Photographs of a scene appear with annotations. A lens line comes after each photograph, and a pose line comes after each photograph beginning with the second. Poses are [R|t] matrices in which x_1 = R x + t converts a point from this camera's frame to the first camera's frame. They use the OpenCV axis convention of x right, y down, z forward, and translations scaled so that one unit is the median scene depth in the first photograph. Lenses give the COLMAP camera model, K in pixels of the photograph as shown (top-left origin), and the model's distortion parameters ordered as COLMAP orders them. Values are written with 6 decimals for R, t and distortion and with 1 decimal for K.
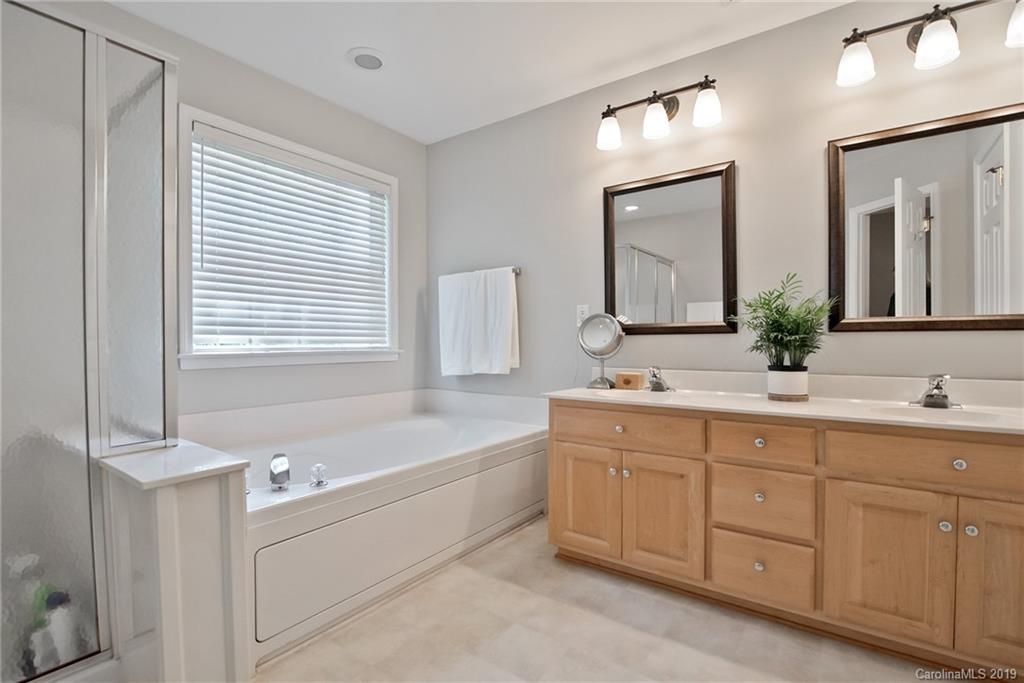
lens RADIAL K [[481.5, 0, 515.2], [0, 481.5, 345.3], [0, 0, 1]] dist [-0.014046, 0.000183]
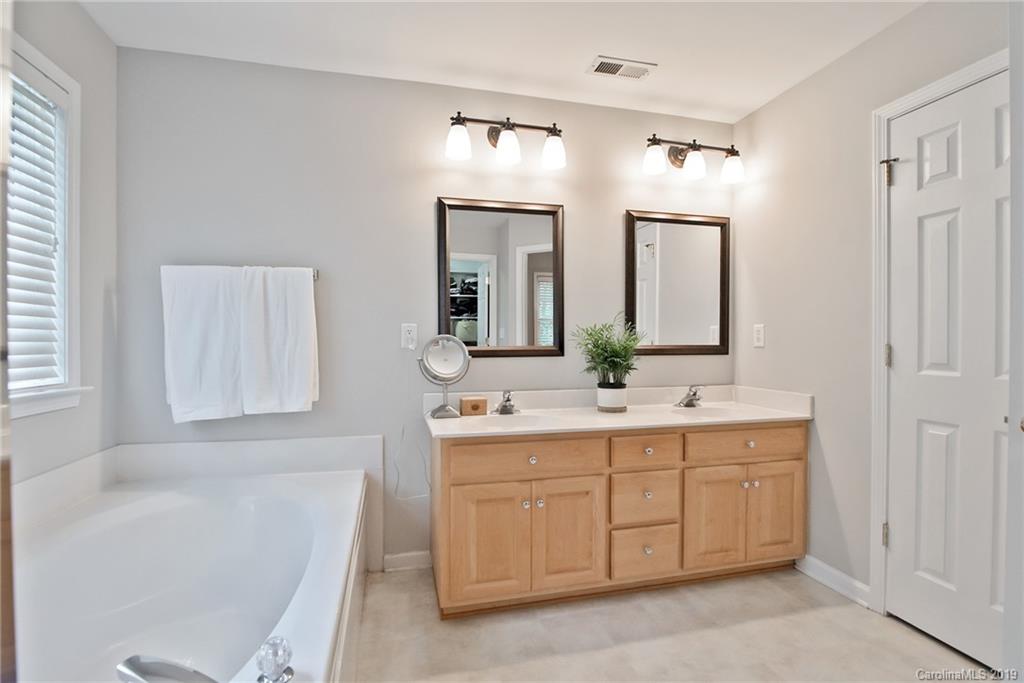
lens RADIAL K [[481.5, 0, 515.2], [0, 481.5, 345.3], [0, 0, 1]] dist [-0.014046, 0.000183]
pose [[0.642957, -0.005261, 0.765884, -0.488926], [0.006534, 0.999978, 0.001383, -0.052839], [-0.765874, 0.004115, 0.642977, 0.348977]]
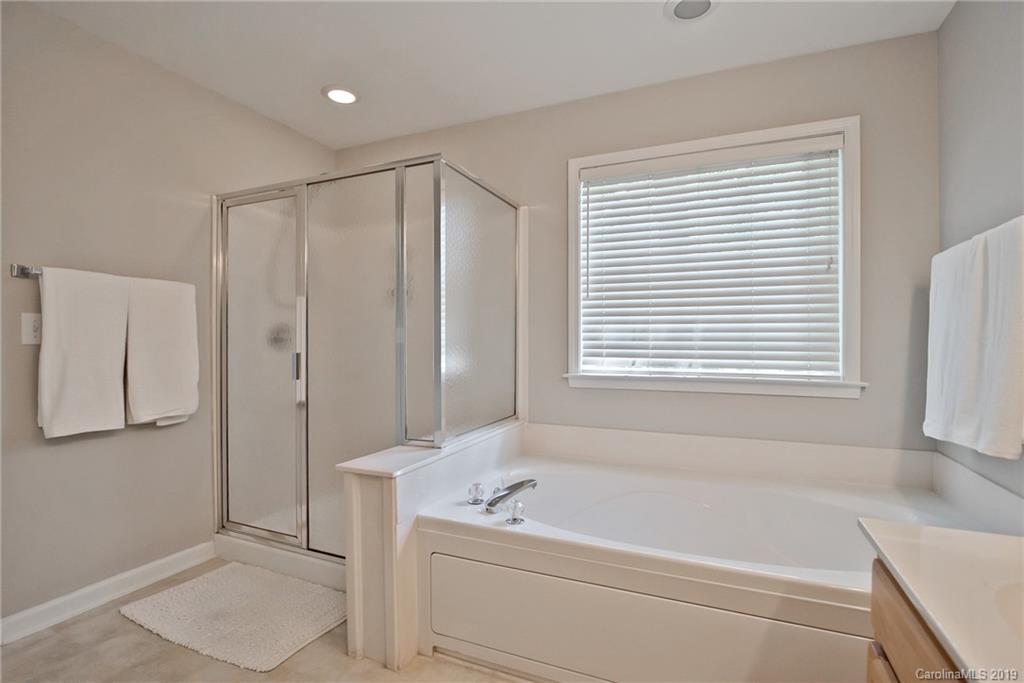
lens RADIAL K [[473.8, 0, 508.1], [0, 473.8, 345.0], [0, 0, 1]] dist [-0.020979, 0.006057]
pose [[0.202827, 0.002102, -0.979212, 0.388976], [-0.014378, 0.999896, -0.000831, -0.046572], [0.979109, 0.014248, 0.202836, 0.589106]]
